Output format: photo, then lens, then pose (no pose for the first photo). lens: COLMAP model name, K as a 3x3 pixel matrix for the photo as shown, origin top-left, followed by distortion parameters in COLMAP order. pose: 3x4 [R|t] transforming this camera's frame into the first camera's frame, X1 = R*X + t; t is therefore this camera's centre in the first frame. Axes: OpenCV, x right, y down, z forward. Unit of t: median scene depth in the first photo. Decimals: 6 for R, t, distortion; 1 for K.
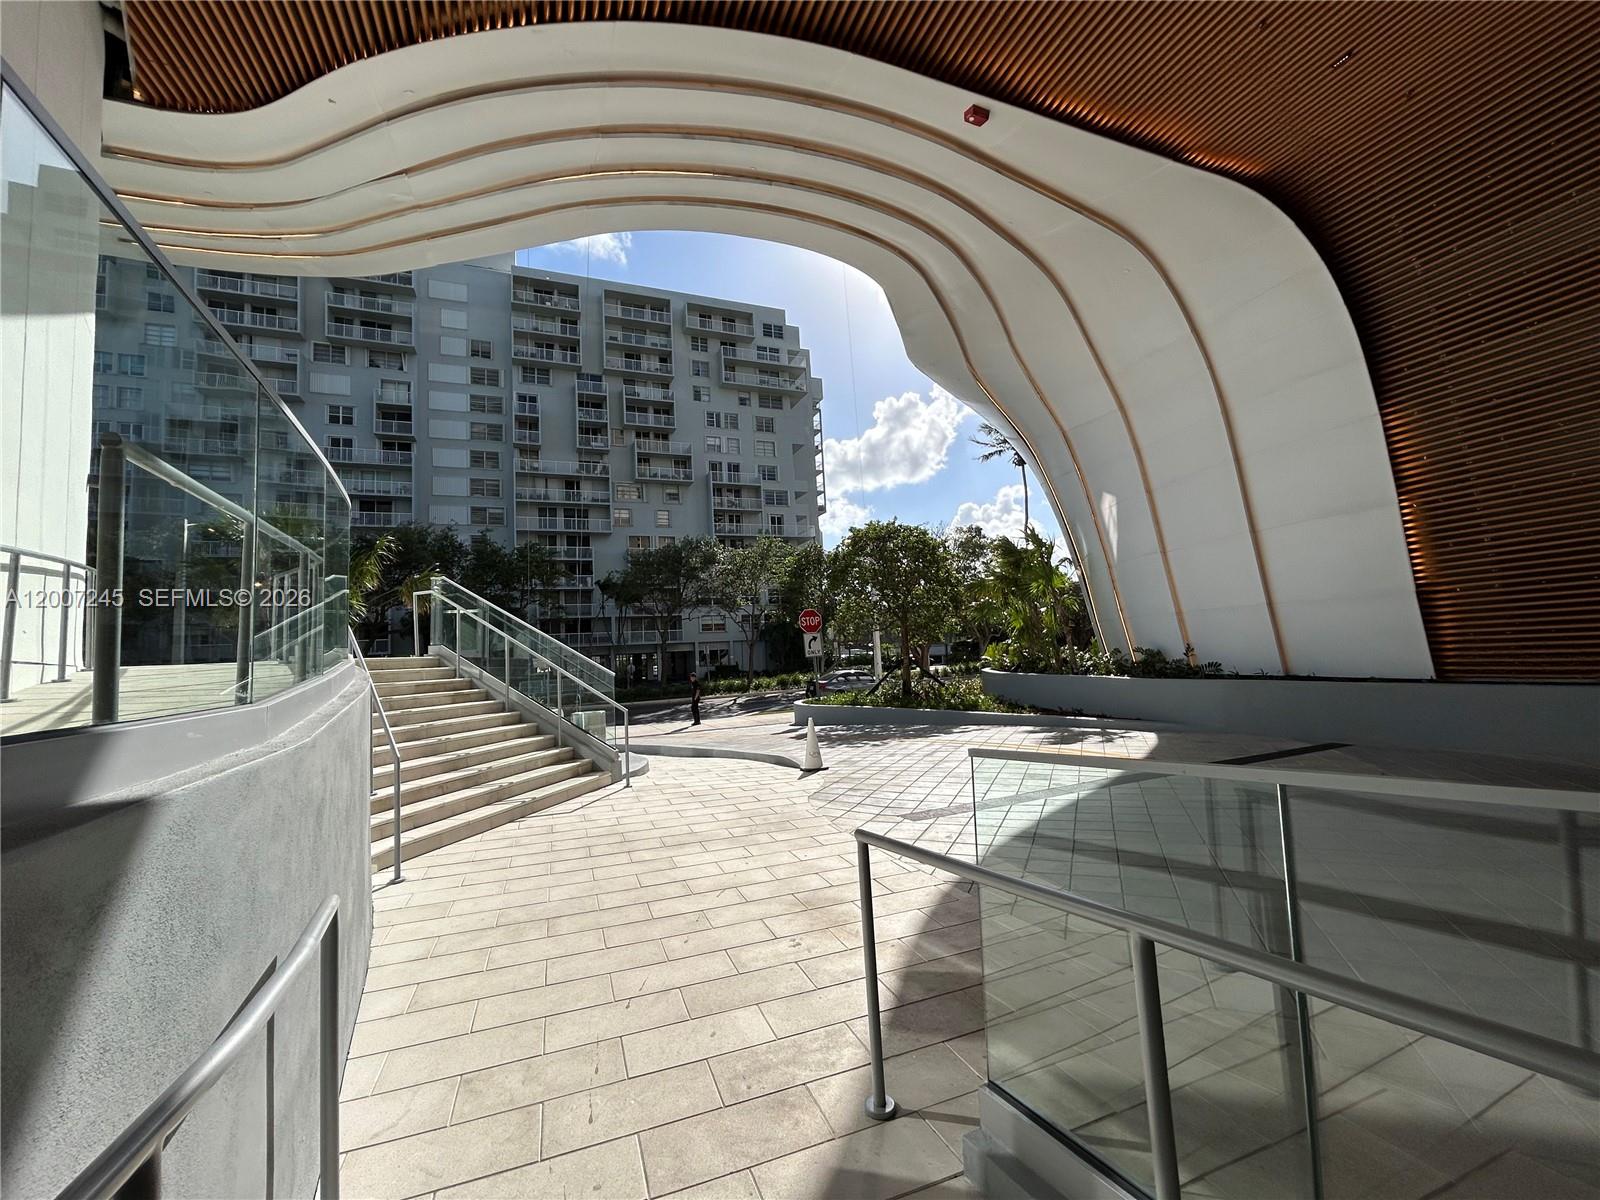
lens RADIAL K [[644.7, 0, 800.4], [0, 644.7, 609.8], [0, 0, 1]] dist [-0.001871, -0.000158]
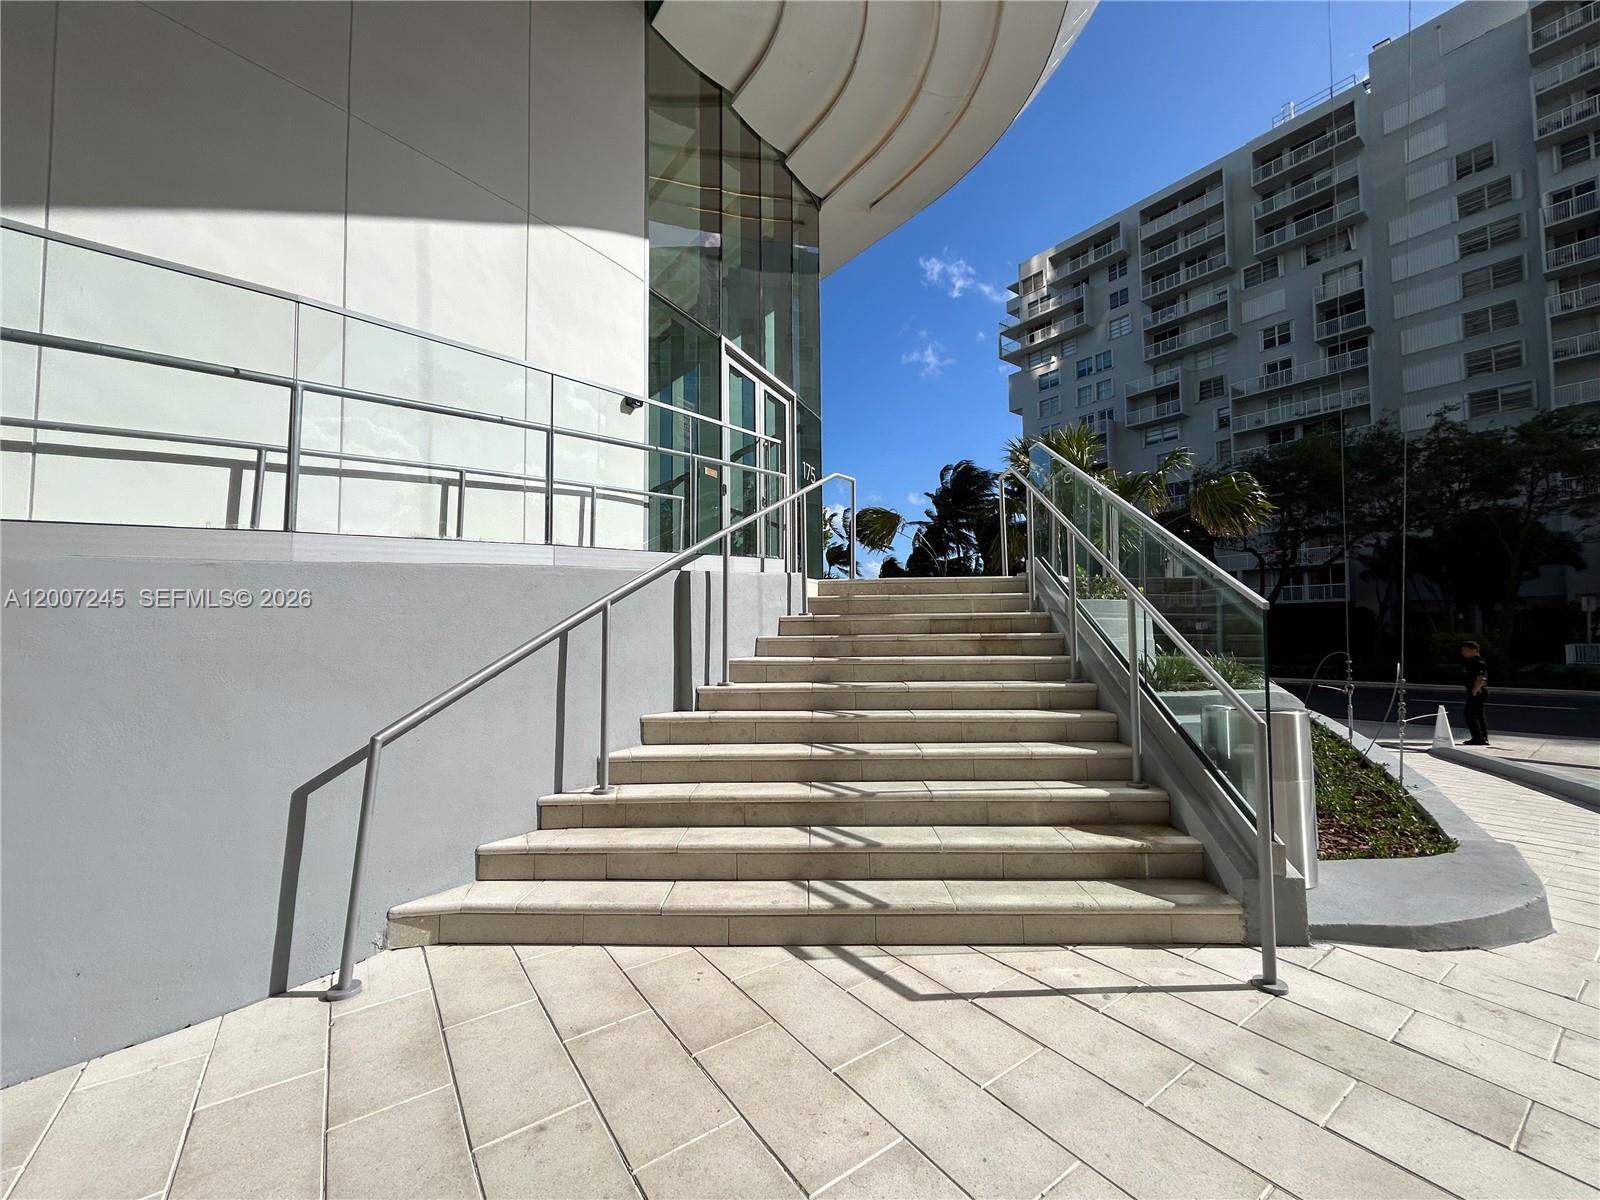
lens RADIAL K [[644.7, 0, 800.4], [0, 644.7, 609.8], [0, 0, 1]] dist [-0.001871, -0.000158]
pose [[0.251532, 0.009922, -0.967798, -0.005961], [0.065723, 0.997464, 0.027308, 0.011638], [0.965615, -0.070476, 0.250242, 0.102061]]
